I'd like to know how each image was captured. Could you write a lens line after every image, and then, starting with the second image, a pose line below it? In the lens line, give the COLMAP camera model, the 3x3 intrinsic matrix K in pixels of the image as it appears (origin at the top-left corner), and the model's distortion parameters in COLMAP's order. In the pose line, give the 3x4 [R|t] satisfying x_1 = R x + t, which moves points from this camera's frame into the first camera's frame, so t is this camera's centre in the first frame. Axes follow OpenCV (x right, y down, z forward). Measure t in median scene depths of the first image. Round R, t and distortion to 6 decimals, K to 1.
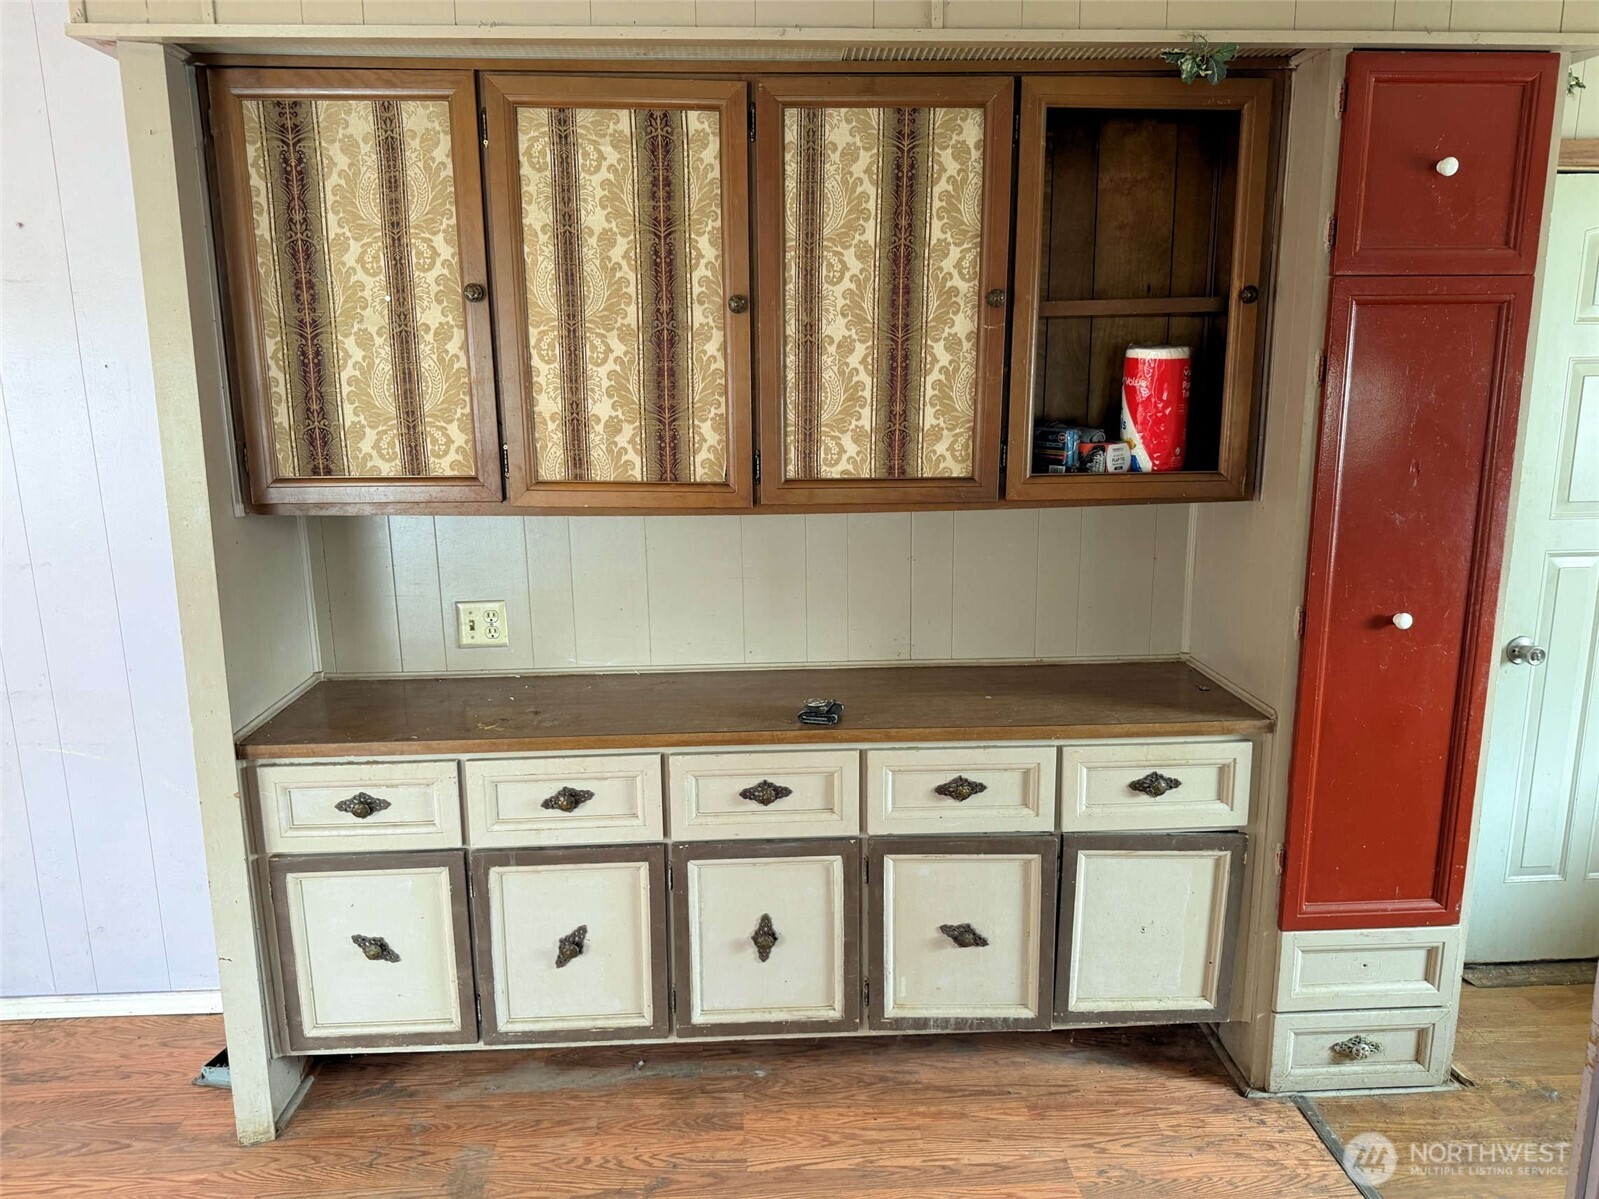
lens RADIAL K [[1104.2, 0, 798.2], [0, 1104.2, 613.7], [0, 0, 1]] dist [0.068391, -0.086387]
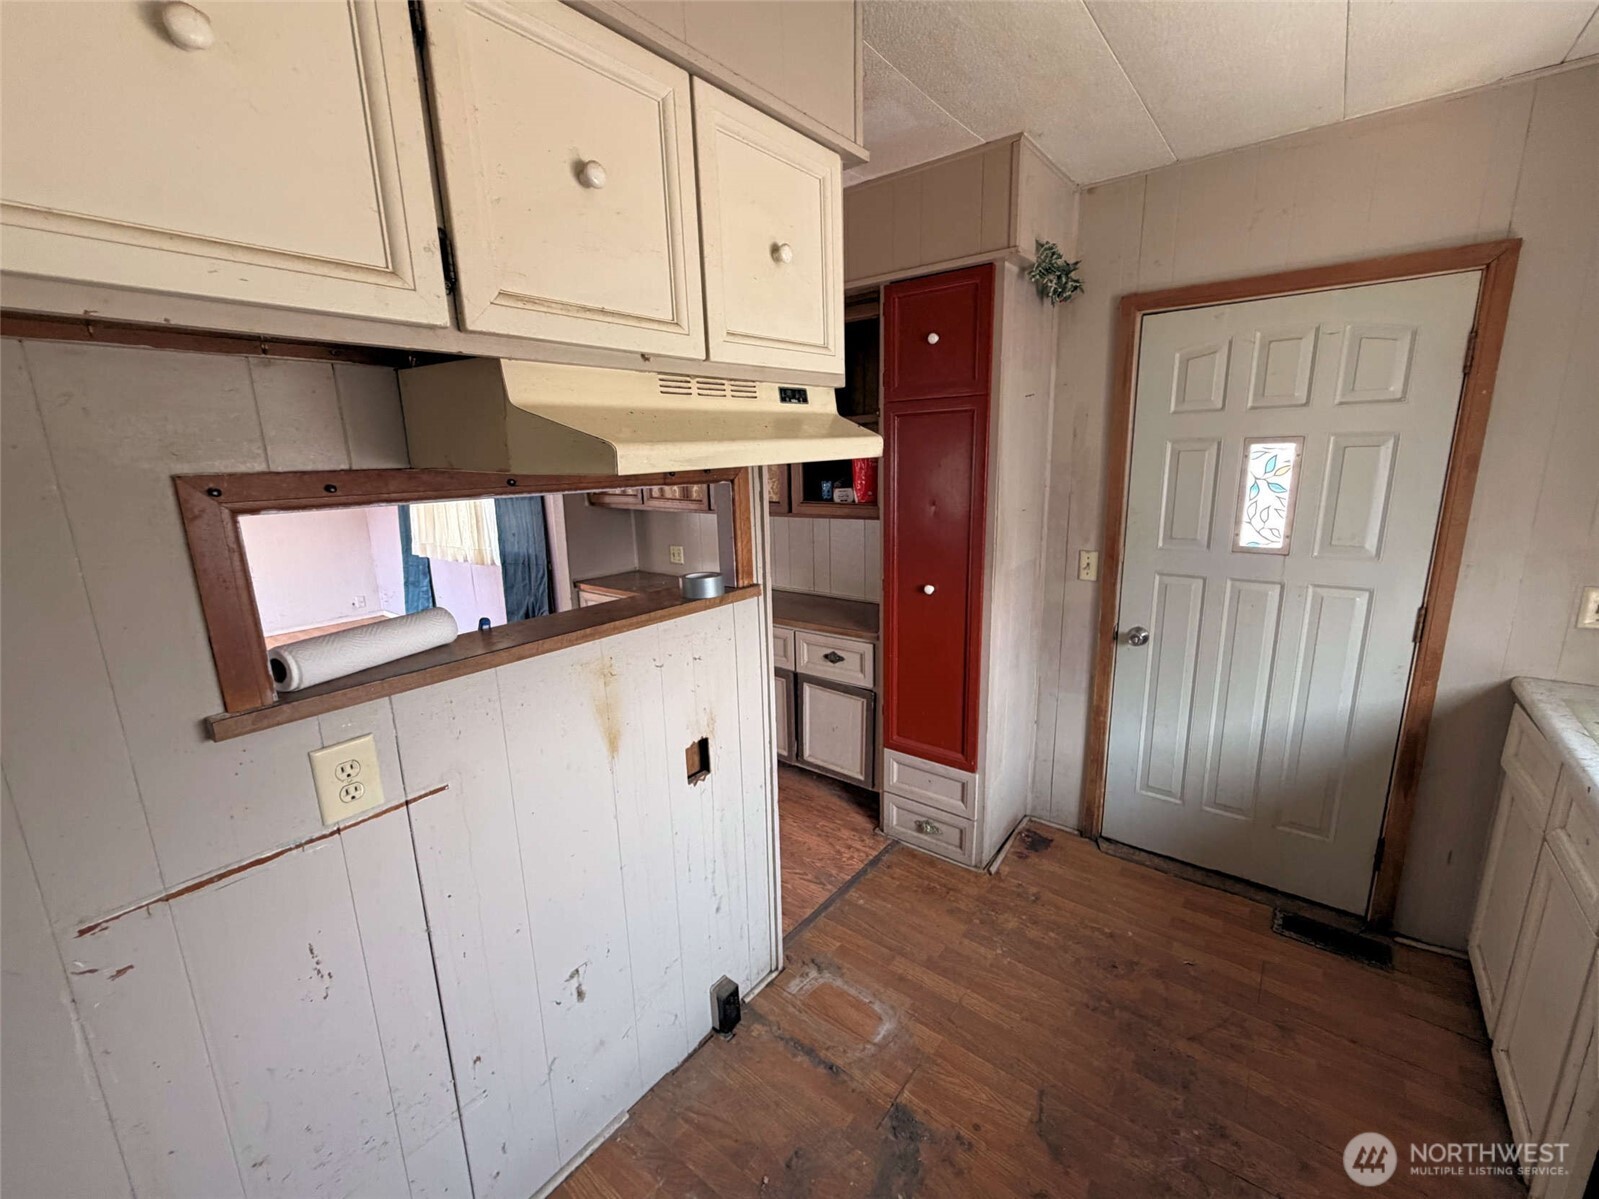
lens RADIAL K [[644.0, 0, 810.0], [0, 644.0, 600.0], [0, 0, 1]] dist [-0.000844, -0.000199]
pose [[0.754066, 0.129308, -0.643945, 0.890032], [-0.120709, 0.991013, 0.057650, -0.010784], [0.645612, 0.034258, 0.762897, 0.064913]]
